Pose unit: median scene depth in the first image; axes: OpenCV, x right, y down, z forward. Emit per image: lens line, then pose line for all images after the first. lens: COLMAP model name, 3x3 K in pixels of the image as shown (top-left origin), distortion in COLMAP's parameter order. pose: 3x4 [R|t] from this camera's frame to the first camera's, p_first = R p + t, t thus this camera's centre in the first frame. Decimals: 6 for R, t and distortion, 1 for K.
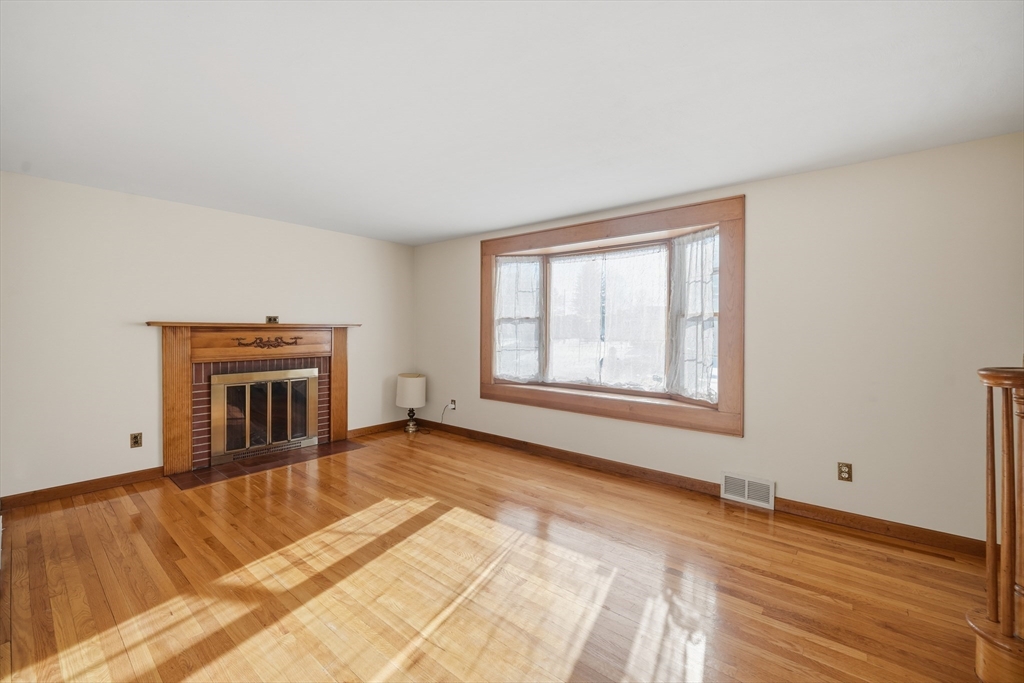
lens RADIAL K [[421.8, 0, 510.9], [0, 421.8, 332.8], [0, 0, 1]] dist [-0.000654, -0.000698]
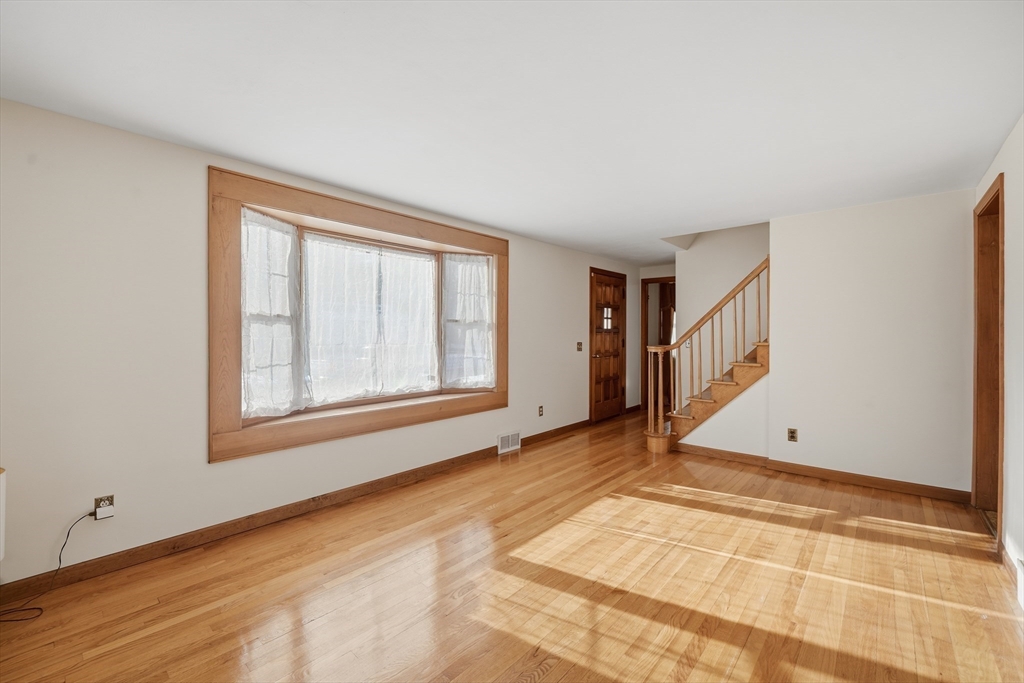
lens RADIAL K [[421.8, 0, 510.9], [0, 421.8, 332.8], [0, 0, 1]] dist [-0.000654, -0.000698]
pose [[0.039792, -0.004850, 0.999196, -0.855364], [0.005827, 0.999972, 0.004622, -0.012958], [-0.999191, 0.005638, 0.039820, 0.882056]]
